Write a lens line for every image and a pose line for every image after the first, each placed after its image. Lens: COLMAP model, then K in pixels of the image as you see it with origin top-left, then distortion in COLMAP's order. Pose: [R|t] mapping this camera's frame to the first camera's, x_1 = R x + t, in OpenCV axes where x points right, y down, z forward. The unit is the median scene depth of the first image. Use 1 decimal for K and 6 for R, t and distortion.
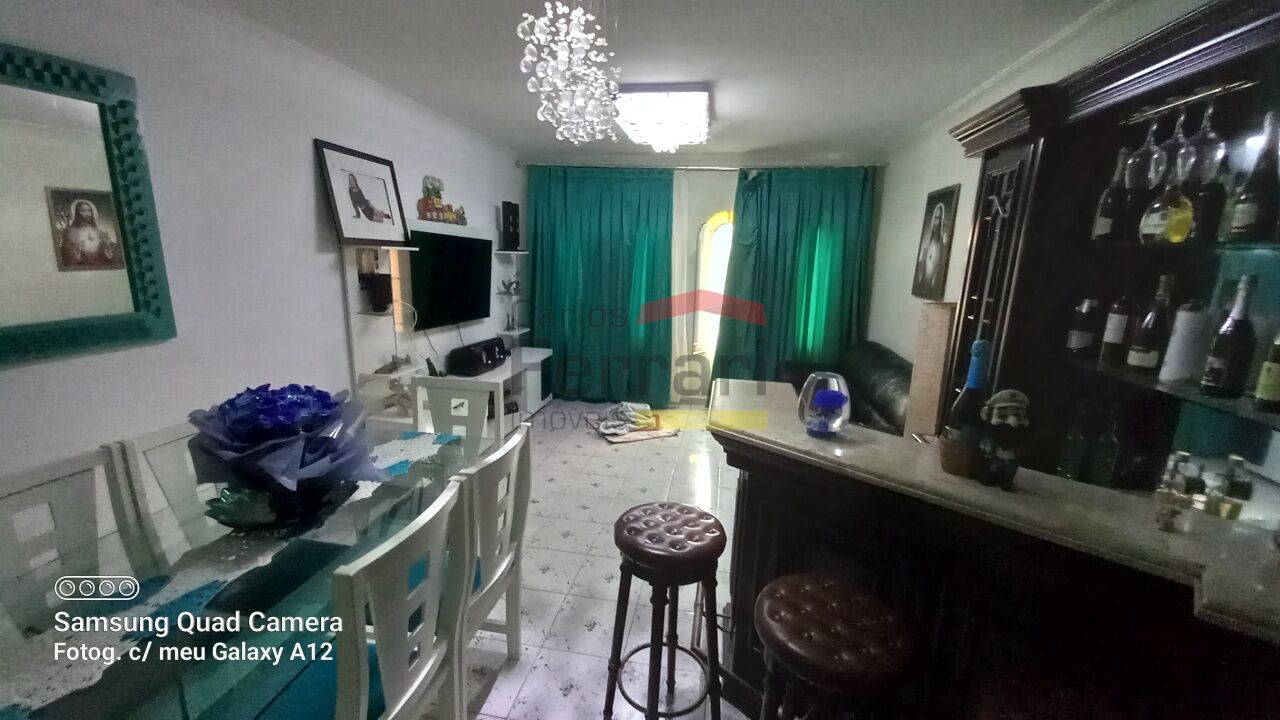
lens RADIAL K [[515.3, 0, 637.5], [0, 515.3, 364.6], [0, 0, 1]] dist [0.013712, -0.009733]
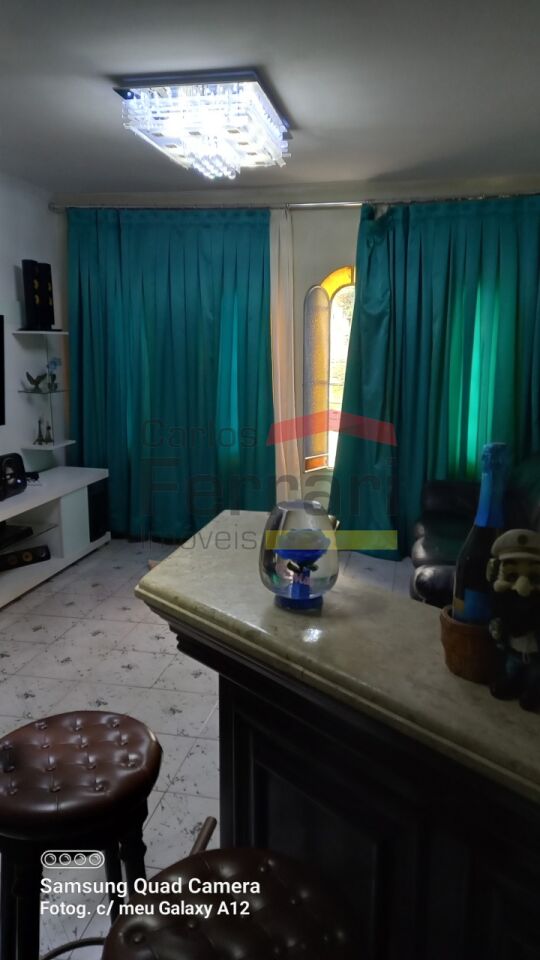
lens RADIAL K [[703.9, 0, 271.4], [0, 703.9, 479.5], [0, 0, 1]] dist [0.051063, -0.000848]
pose [[0.999273, -0.017942, -0.033647, 0.100468], [0.017550, 0.999775, -0.011900, -0.000187], [0.033853, 0.011301, 0.999363, 0.046415]]
